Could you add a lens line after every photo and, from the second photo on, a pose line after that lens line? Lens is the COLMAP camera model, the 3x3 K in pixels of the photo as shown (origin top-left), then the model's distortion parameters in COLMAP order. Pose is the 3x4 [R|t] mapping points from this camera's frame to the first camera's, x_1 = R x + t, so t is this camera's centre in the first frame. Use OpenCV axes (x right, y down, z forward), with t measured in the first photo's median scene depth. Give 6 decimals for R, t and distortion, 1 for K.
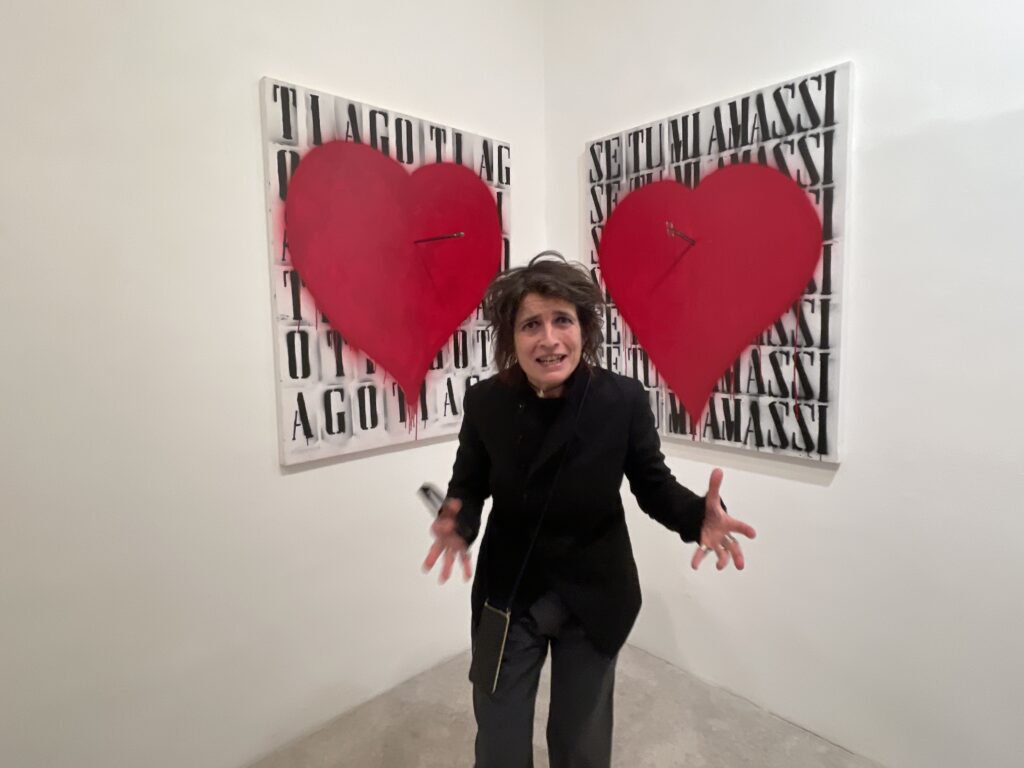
lens RADIAL K [[552.5, 0, 513.5], [0, 552.5, 376.4], [0, 0, 1]] dist [-0.015417, -0.000086]
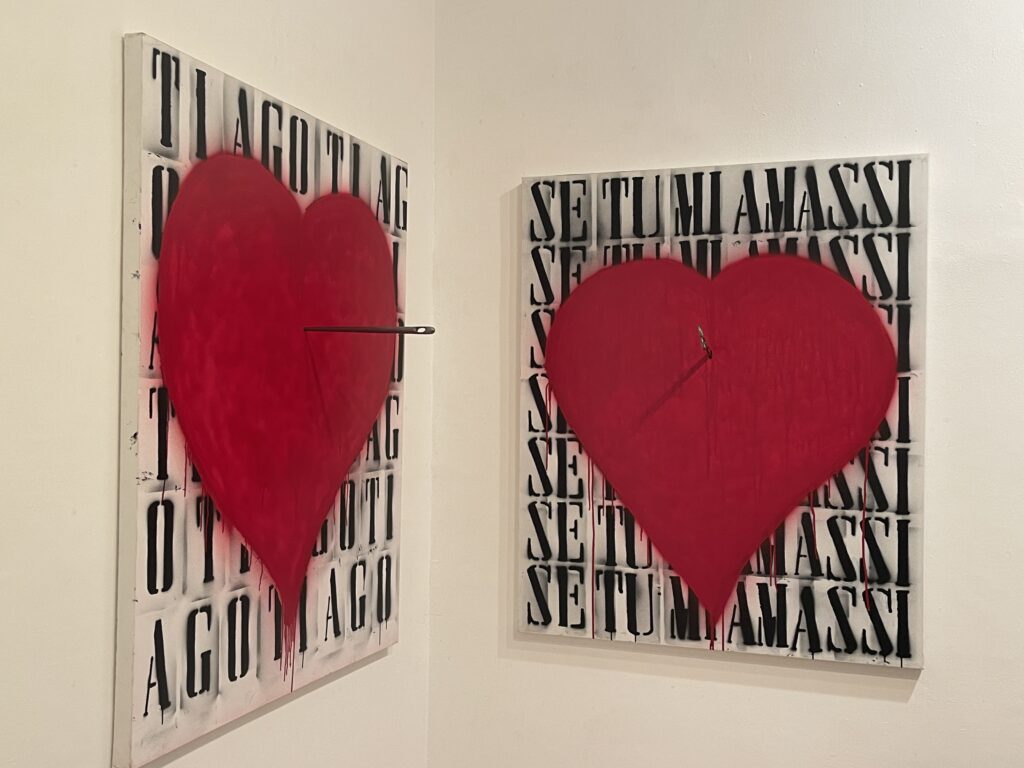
lens RADIAL K [[1078.3, 0, 509.1], [0, 1078.3, 389.5], [0, 0, 1]] dist [0.046404, 0.000000]
pose [[0.887037, 0.029367, 0.460763, -0.554536], [0.019807, 0.994636, -0.101524, -0.073932], [-0.461273, 0.099182, 0.881697, -0.067334]]
